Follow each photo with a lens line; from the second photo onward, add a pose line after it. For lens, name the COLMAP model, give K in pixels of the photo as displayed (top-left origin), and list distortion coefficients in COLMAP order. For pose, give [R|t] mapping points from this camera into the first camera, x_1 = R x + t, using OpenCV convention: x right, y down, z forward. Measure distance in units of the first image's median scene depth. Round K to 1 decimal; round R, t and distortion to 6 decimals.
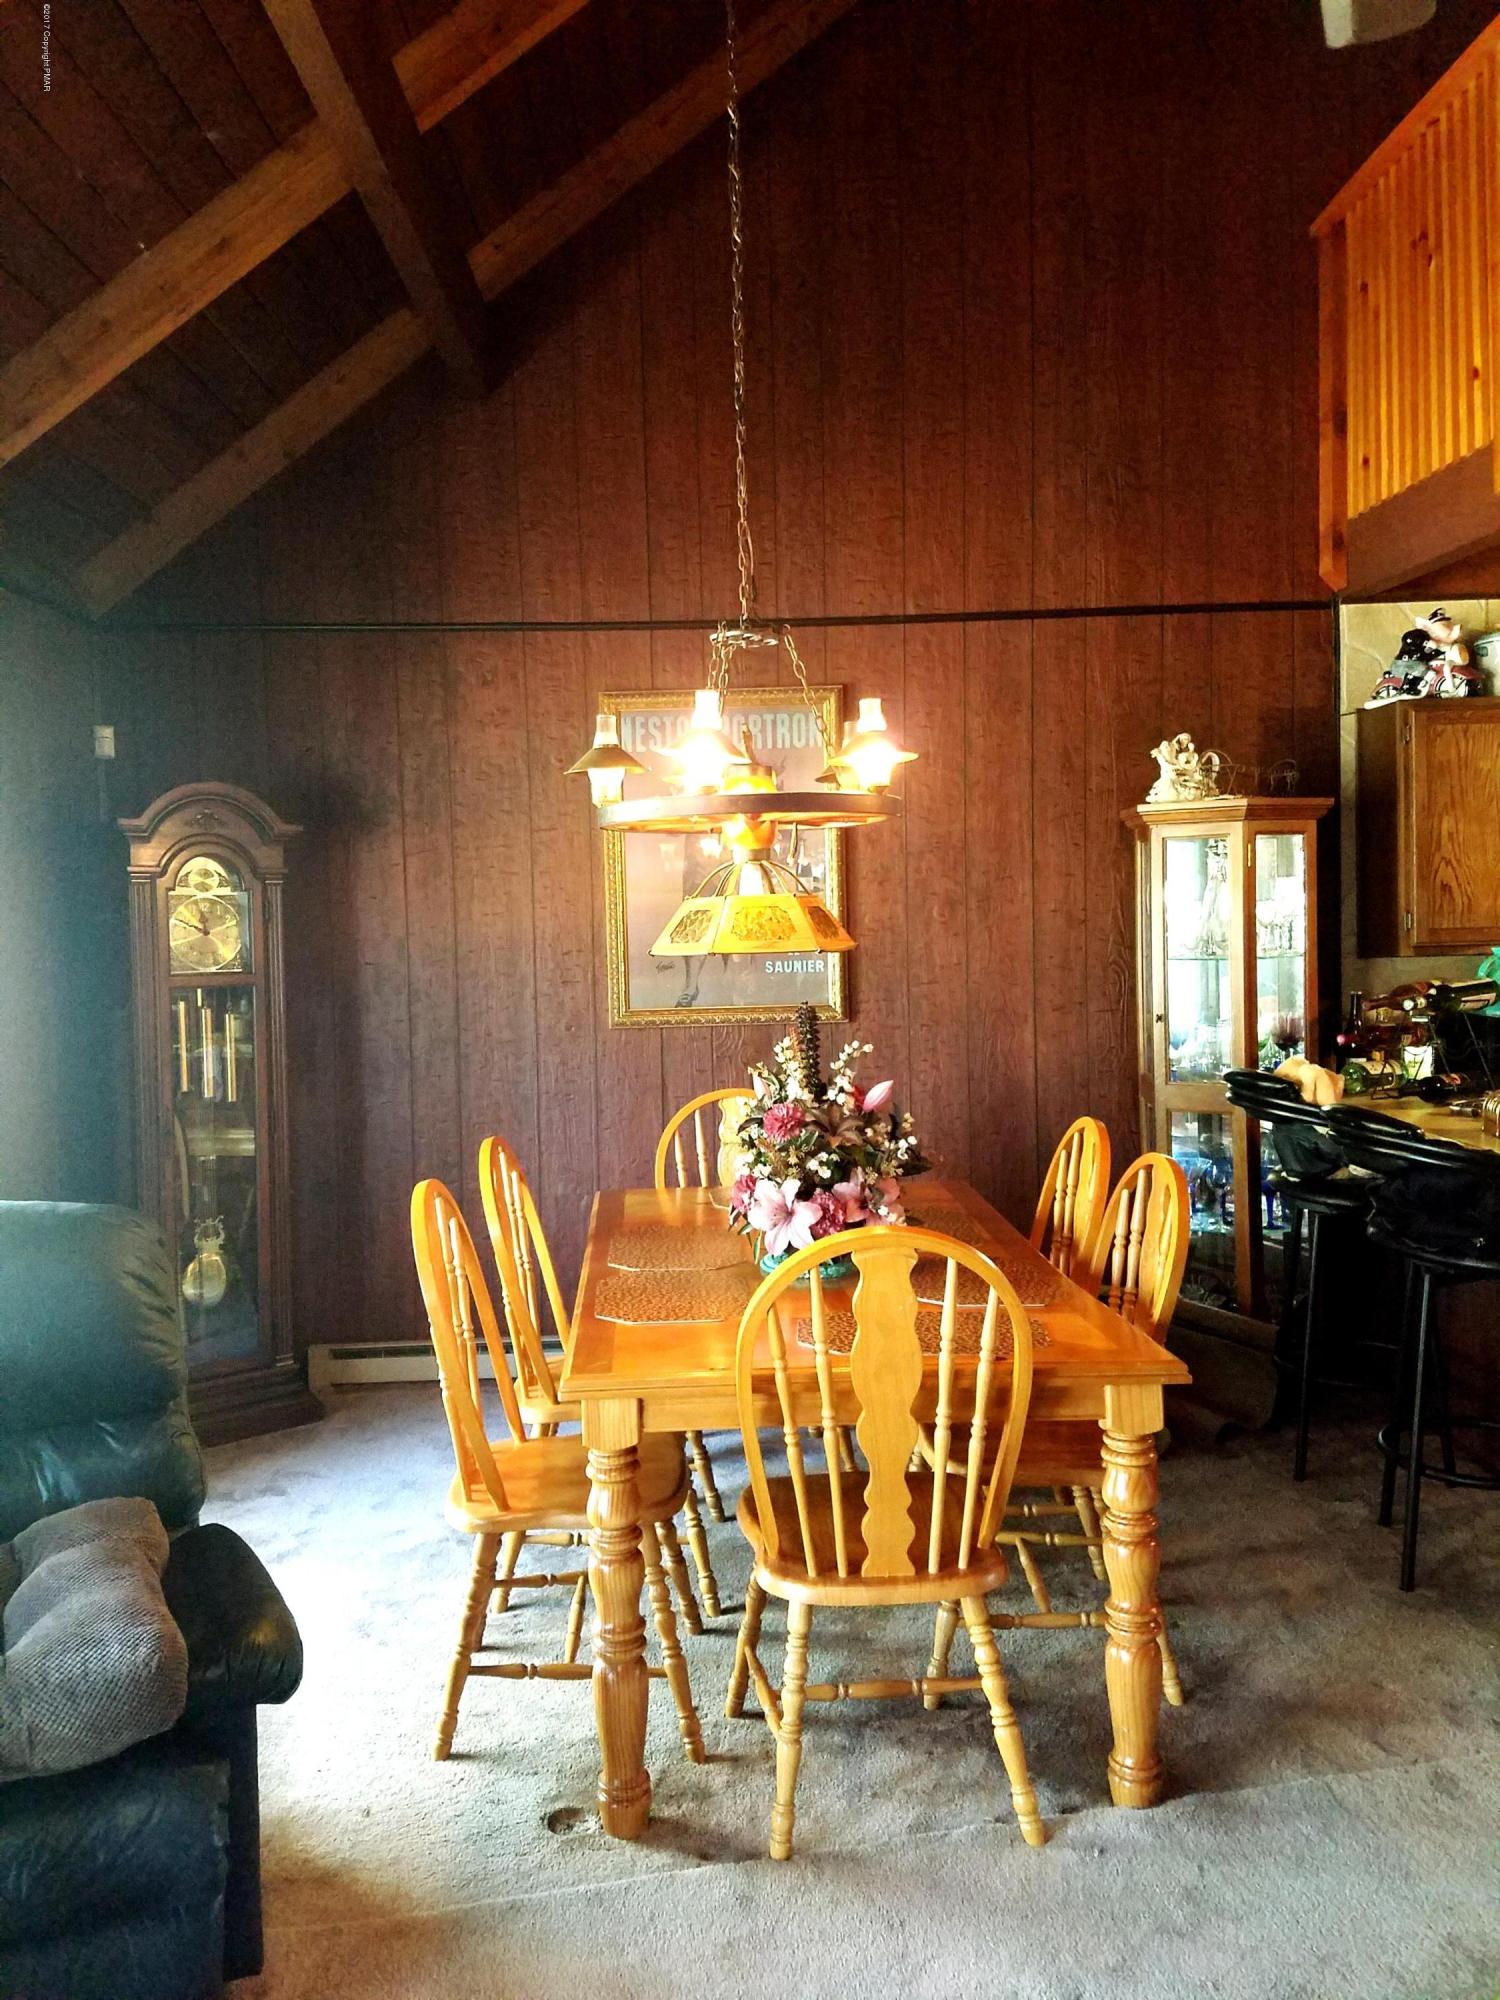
lens RADIAL K [[1529.6, 0, 745.4], [0, 1529.6, 997.3], [0, 0, 1]] dist [0.004705, -0.000182]
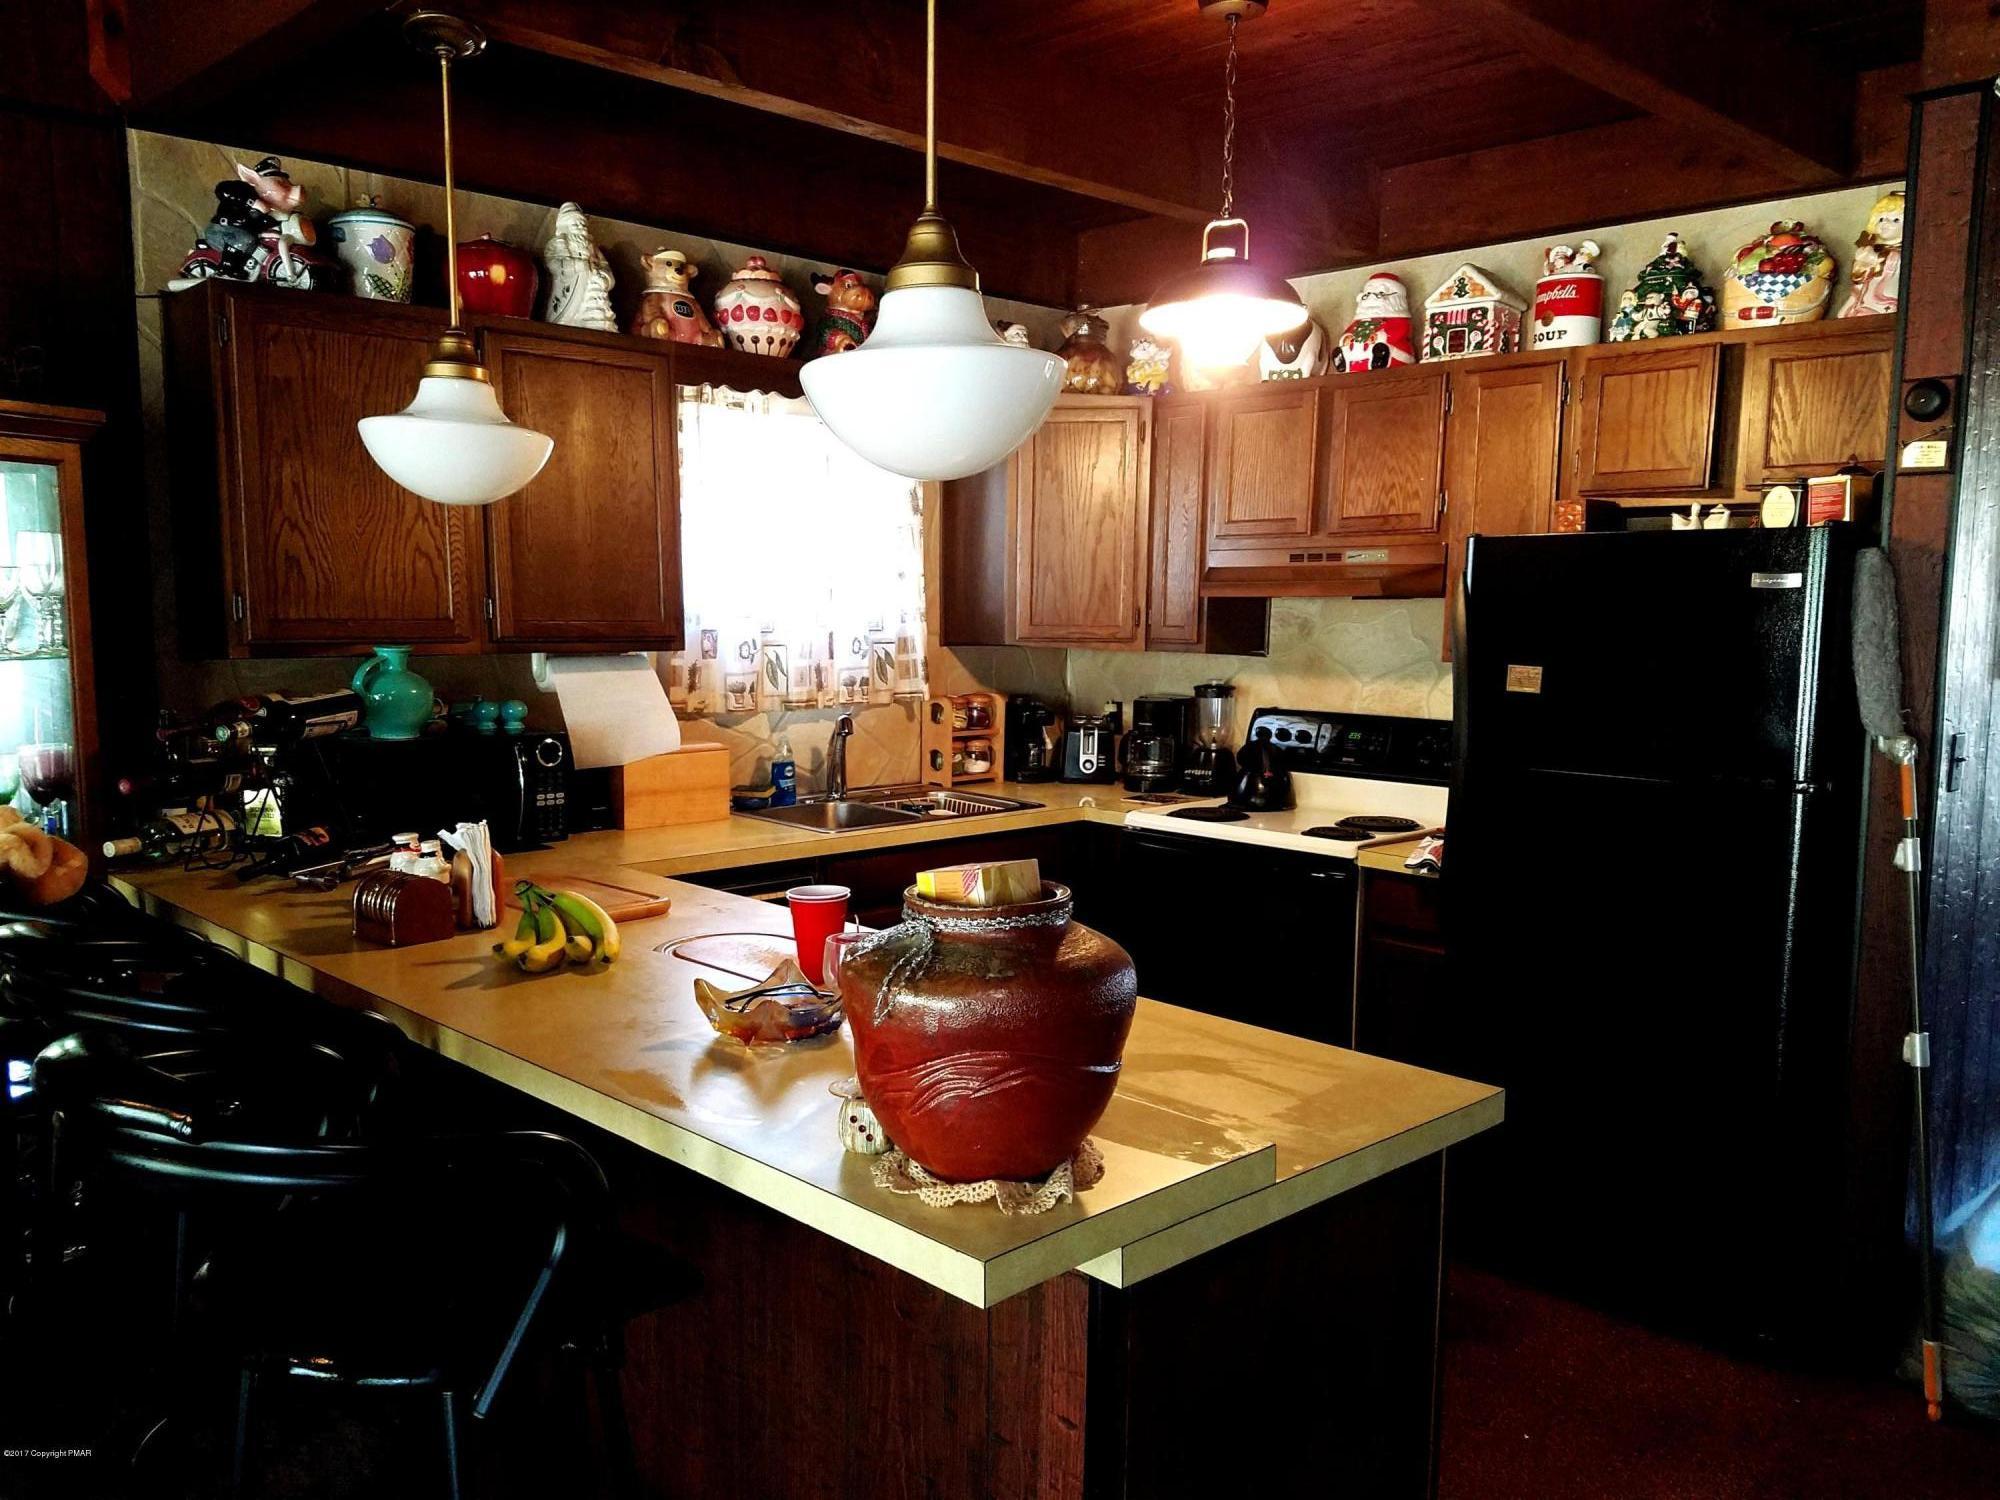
lens RADIAL K [[1529.6, 0, 997.4], [0, 1529.6, 759.0], [0, 0, 1]] dist [0.004705, -0.000182]
pose [[0.715696, -0.044937, 0.696965, 0.193544], [0.009945, 0.998482, 0.054166, -0.015478], [-0.698341, -0.031835, 0.715057, 0.264957]]
